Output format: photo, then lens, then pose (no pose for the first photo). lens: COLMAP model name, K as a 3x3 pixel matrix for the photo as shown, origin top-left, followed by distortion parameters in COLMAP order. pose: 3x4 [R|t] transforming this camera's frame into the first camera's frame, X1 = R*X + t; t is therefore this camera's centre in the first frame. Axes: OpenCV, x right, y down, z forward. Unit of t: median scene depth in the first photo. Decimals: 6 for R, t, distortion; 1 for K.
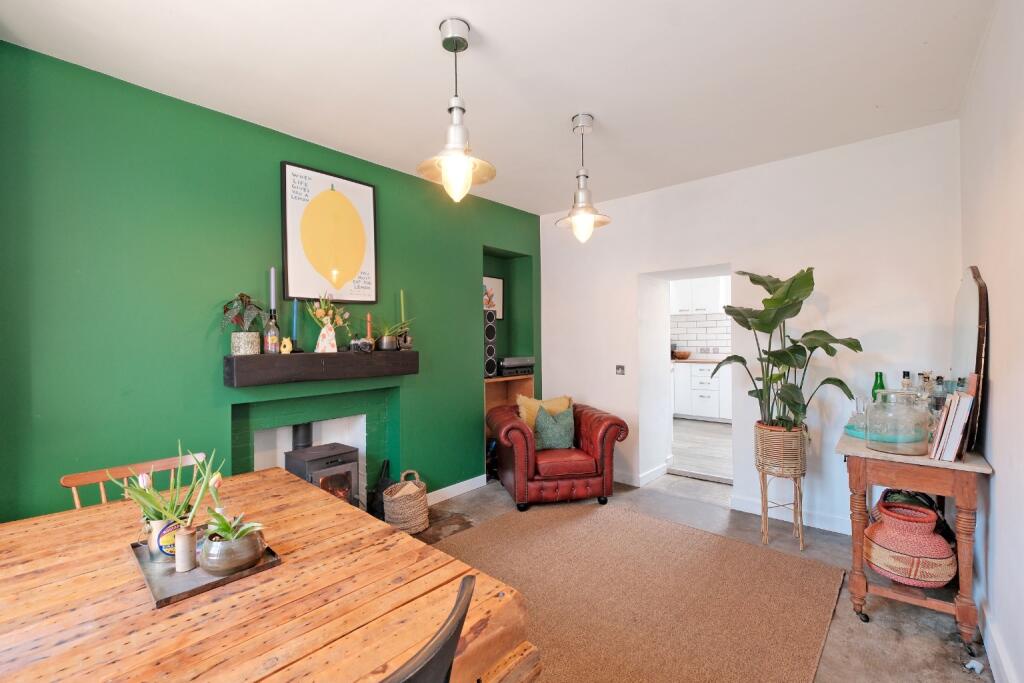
lens RADIAL K [[439.7, 0, 512.0], [0, 439.7, 341.5], [0, 0, 1]] dist [-0.011842, 0.006051]
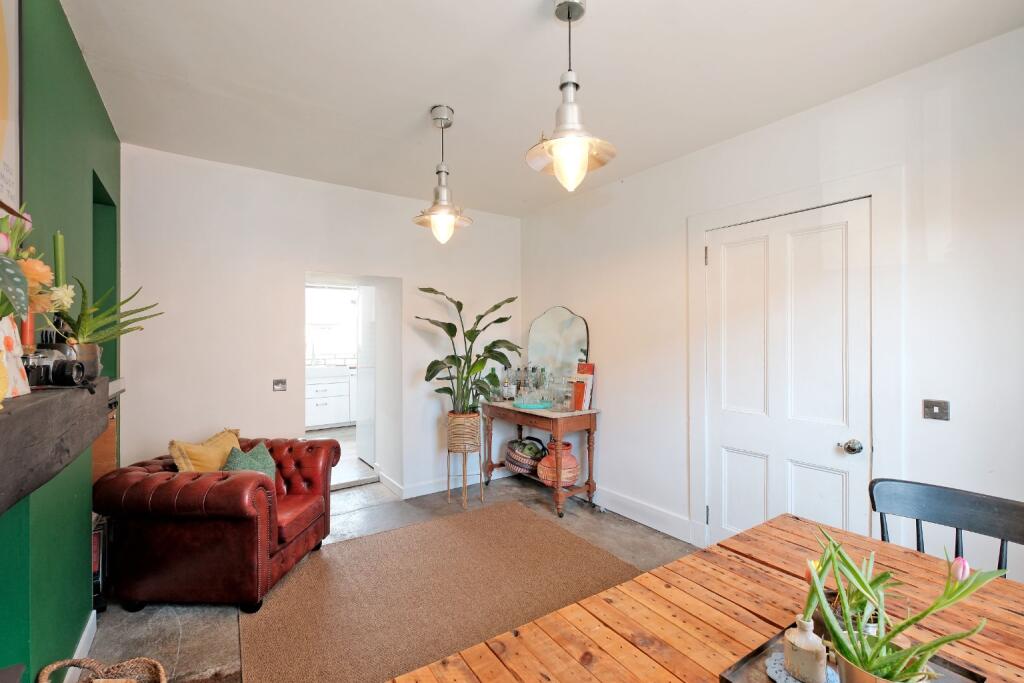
lens RADIAL K [[439.7, 0, 512.0], [0, 439.7, 341.5], [0, 0, 1]] dist [-0.011842, 0.006051]
pose [[0.251007, 0.005911, 0.967967, -0.629771], [0.005911, 0.999953, -0.007639, -0.009781], [-0.967967, 0.007639, 0.250960, 0.566137]]
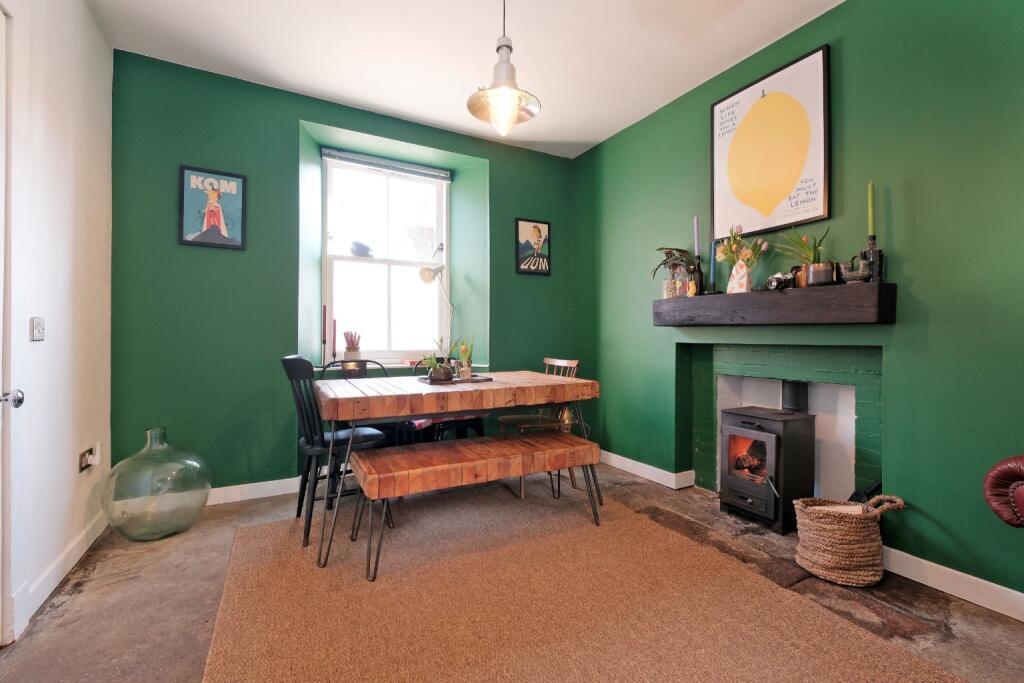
lens RADIAL K [[439.7, 0, 512.0], [0, 439.7, 341.5], [0, 0, 1]] dist [-0.011842, 0.006051]
pose [[-0.342358, 0.020329, -0.939350, 0.553195], [-0.010372, 0.999623, 0.025413, 0.102081], [0.939512, 0.018443, -0.342018, 0.874208]]
